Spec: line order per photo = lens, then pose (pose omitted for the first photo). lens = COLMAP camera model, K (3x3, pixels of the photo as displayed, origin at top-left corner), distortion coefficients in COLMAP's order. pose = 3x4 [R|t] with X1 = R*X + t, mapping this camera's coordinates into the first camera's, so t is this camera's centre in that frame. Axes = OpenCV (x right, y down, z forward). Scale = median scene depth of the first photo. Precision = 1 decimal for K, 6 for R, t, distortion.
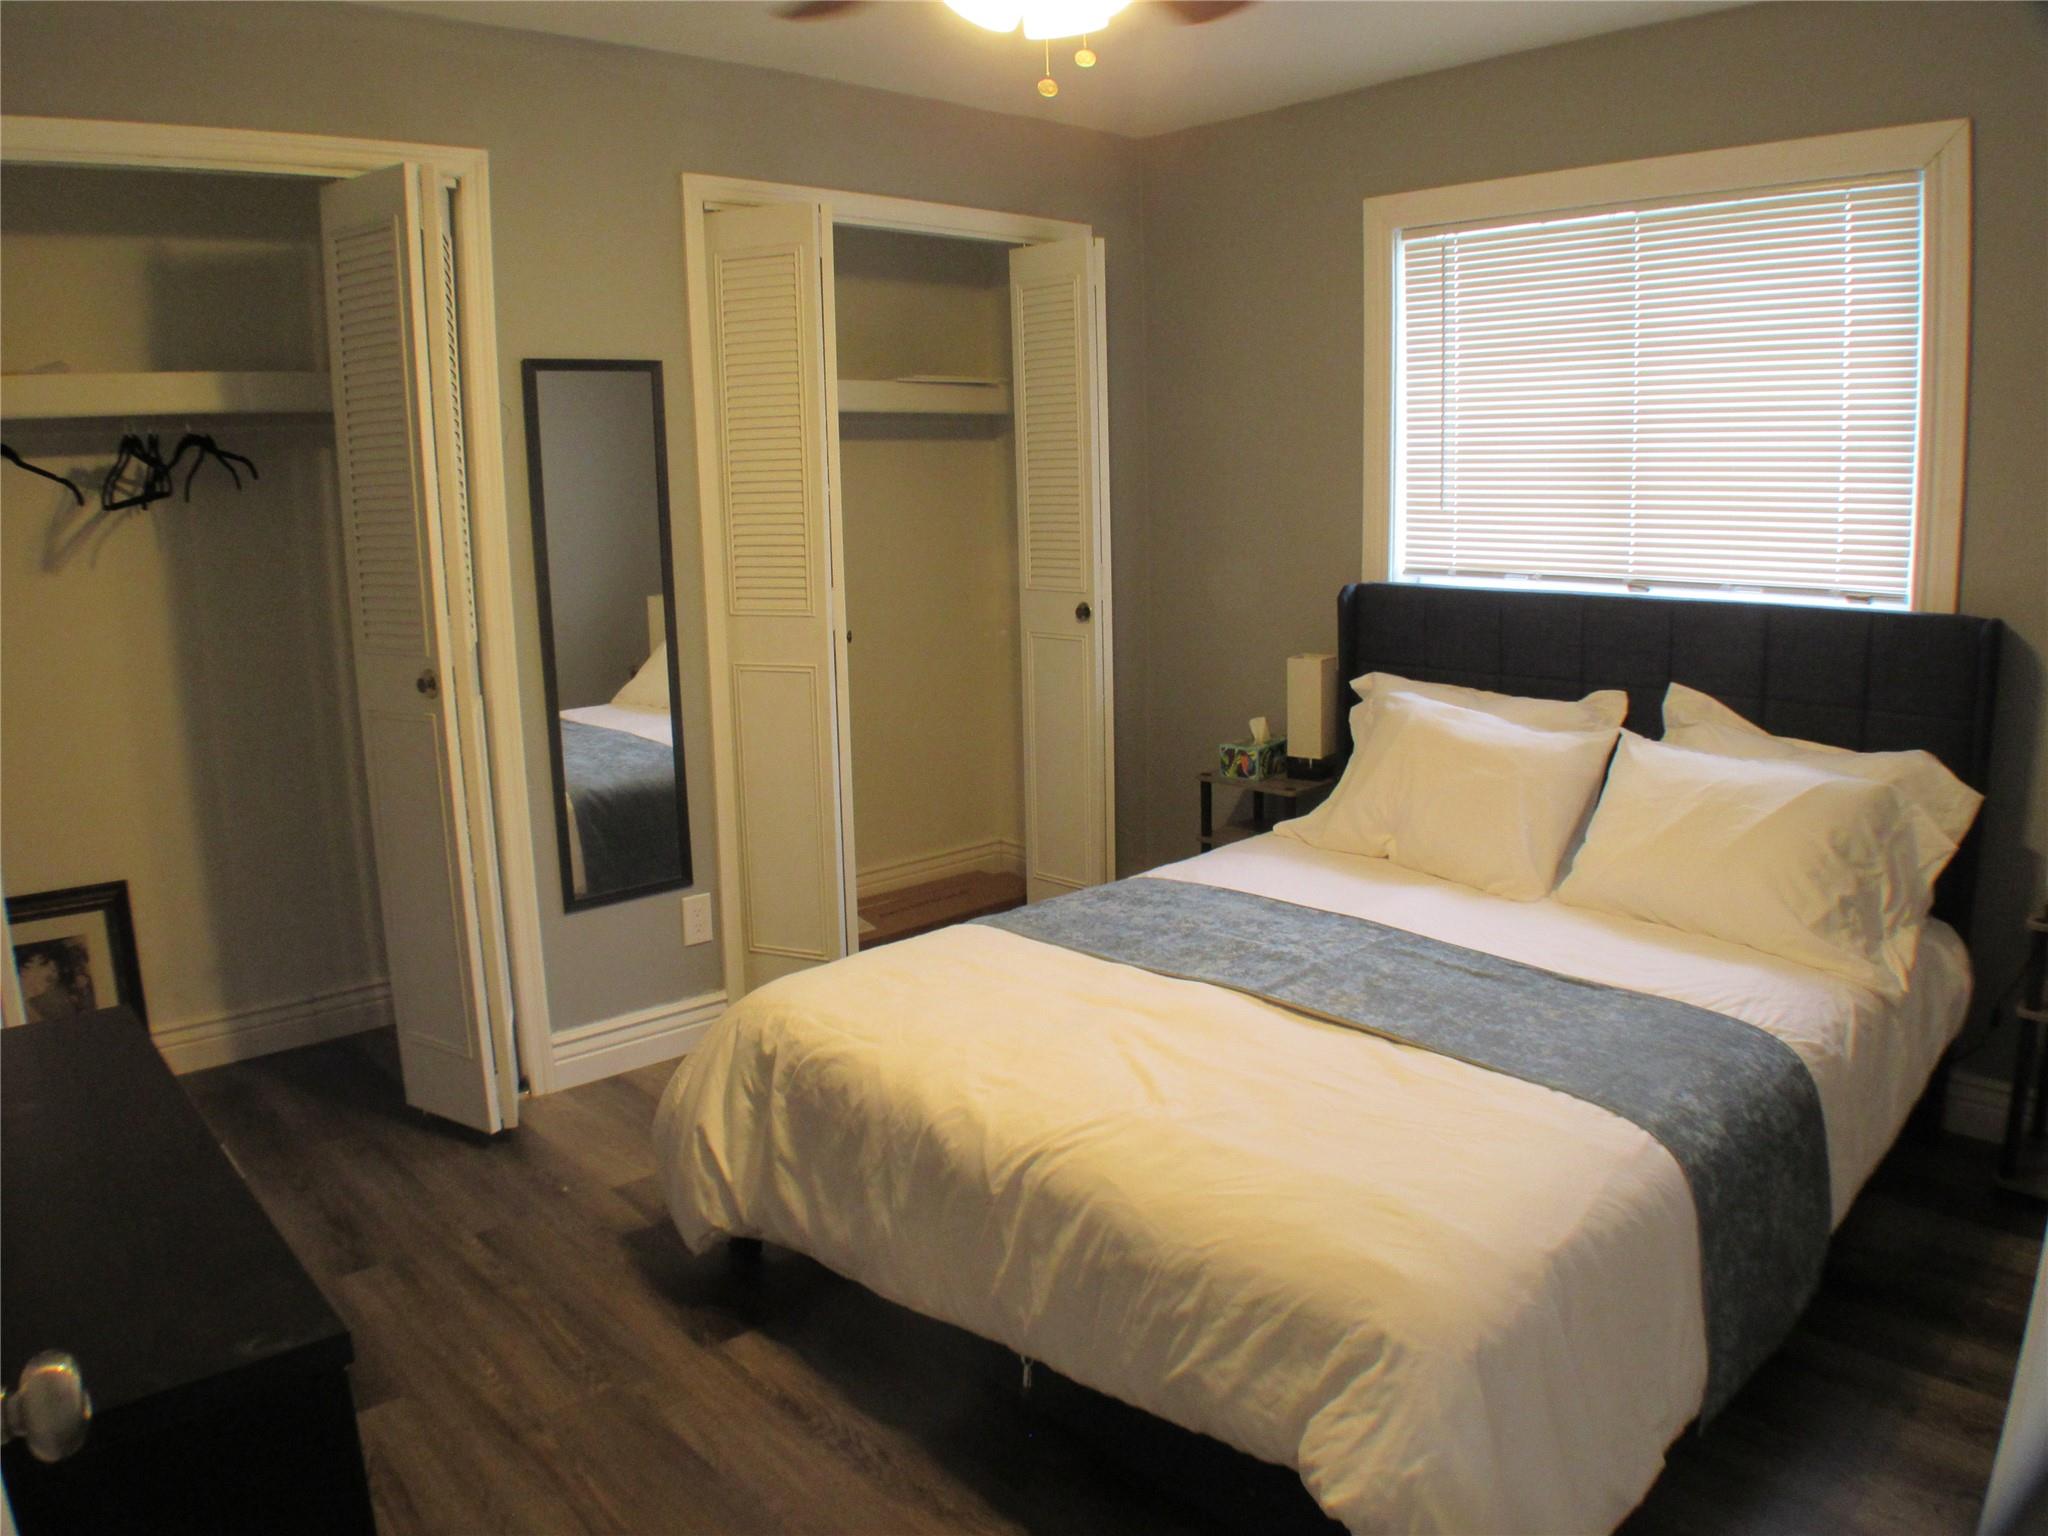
lens RADIAL K [[1397.8, 0, 984.0], [0, 1397.8, 767.1], [0, 0, 1]] dist [-0.168933, 0.036145]
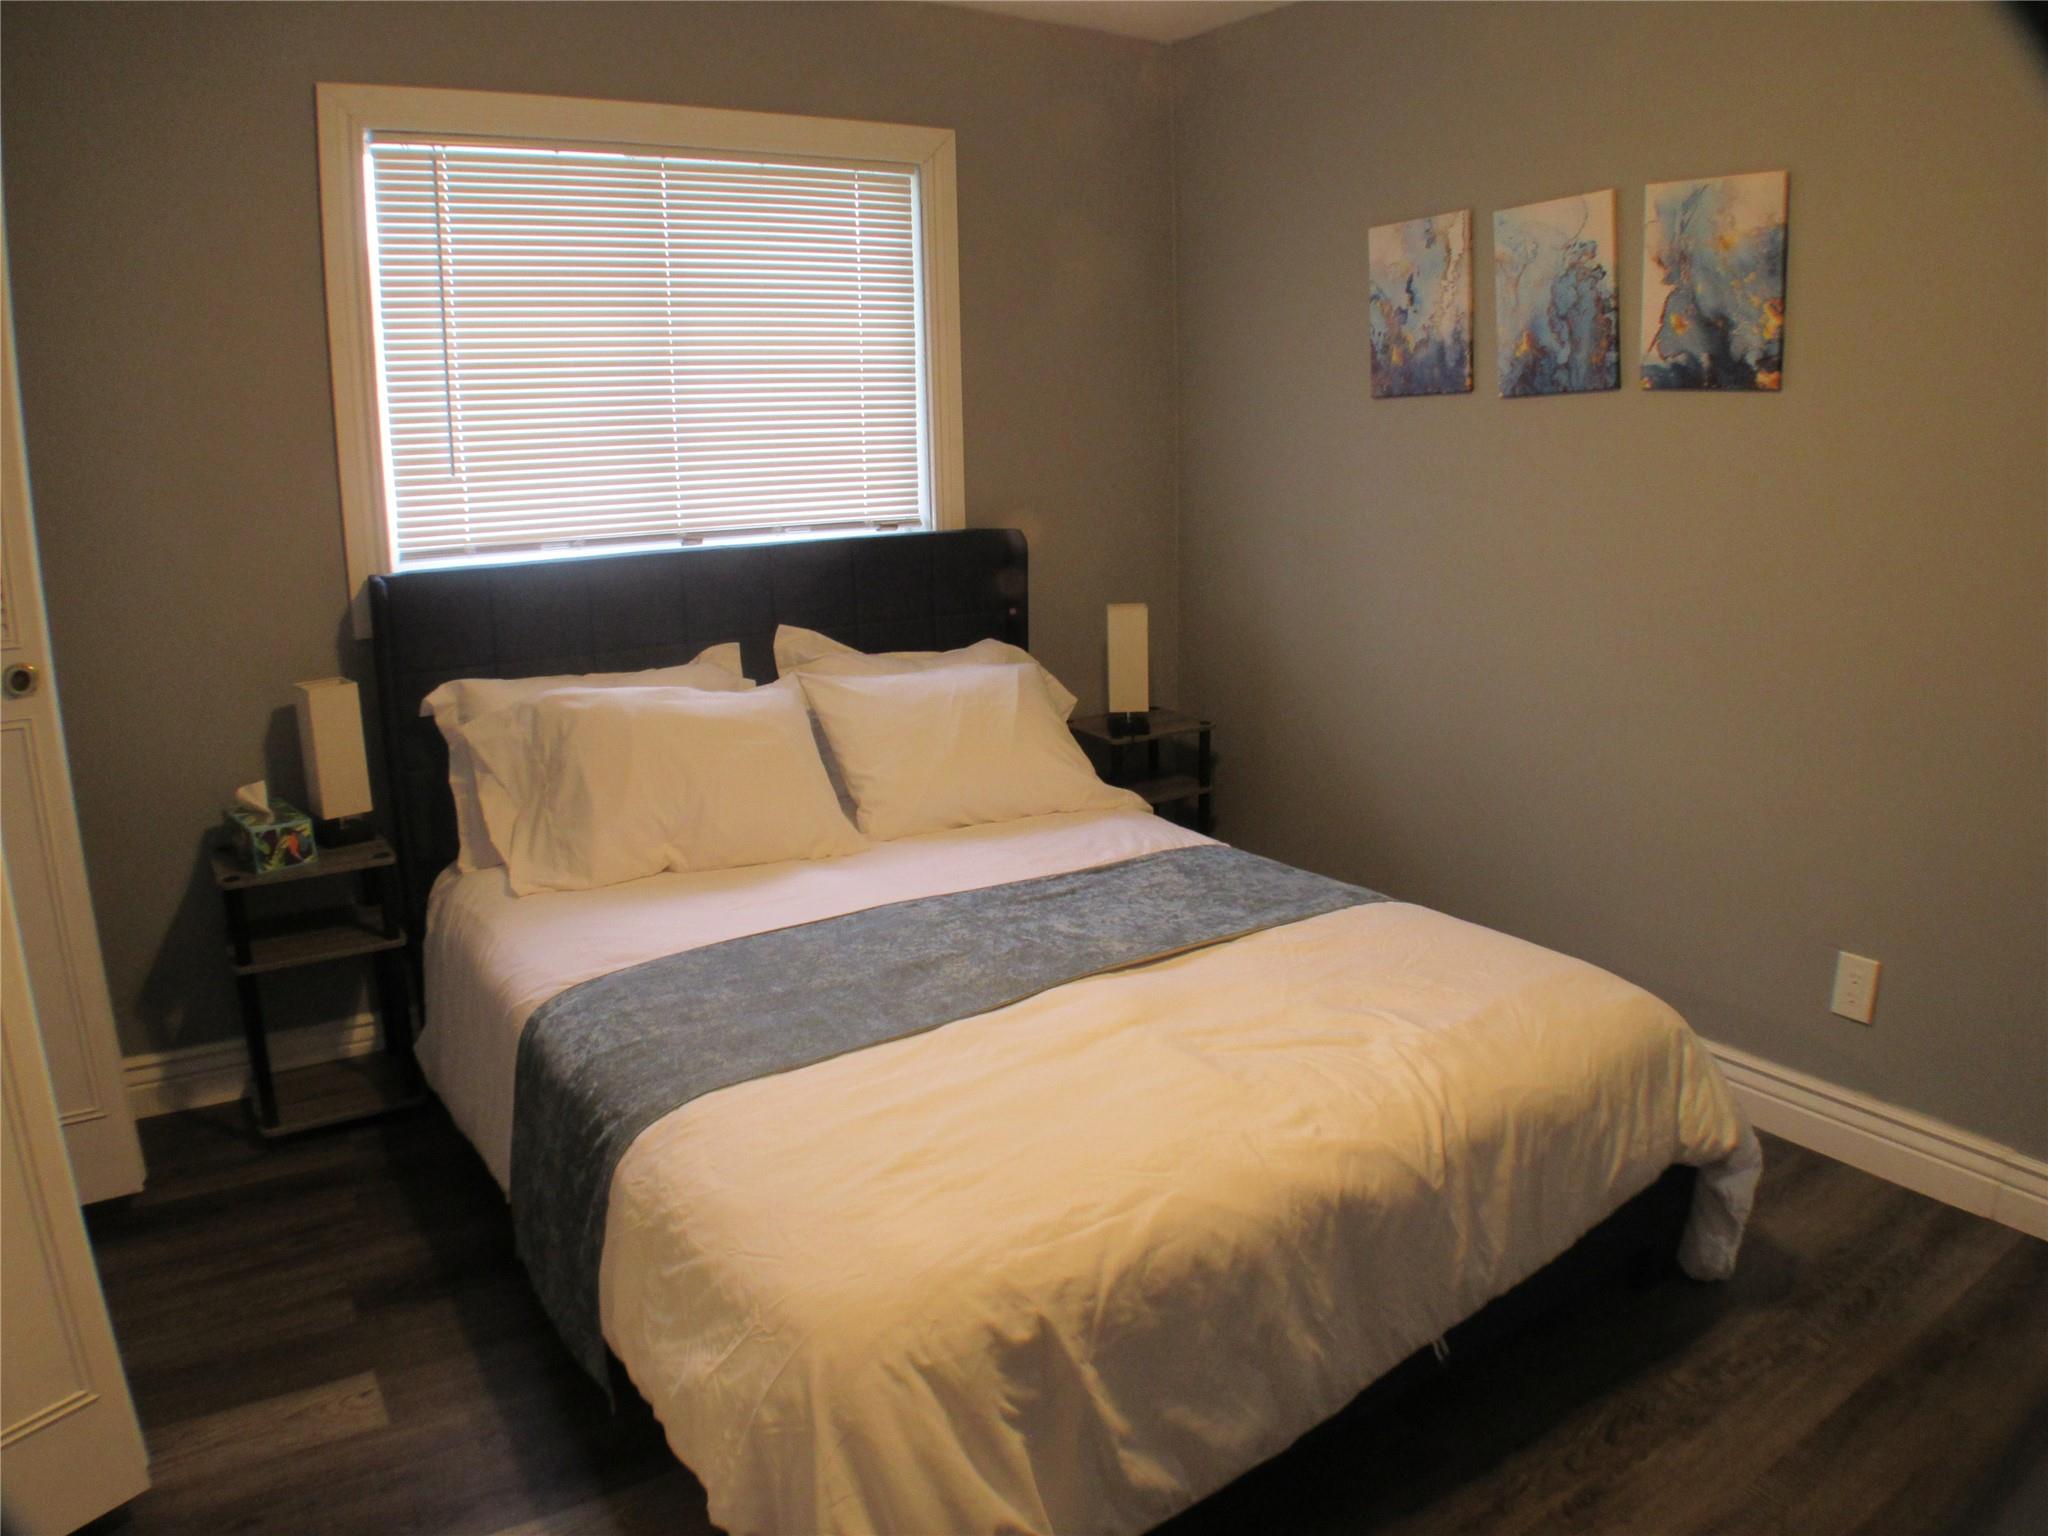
lens RADIAL K [[1397.8, 0, 984.0], [0, 1397.8, 767.1], [0, 0, 1]] dist [-0.168933, 0.036145]
pose [[0.163996, -0.210228, 0.963800, -0.536548], [0.205668, 0.962843, 0.175023, -0.115571], [-0.964783, 0.169520, 0.201140, 0.663371]]
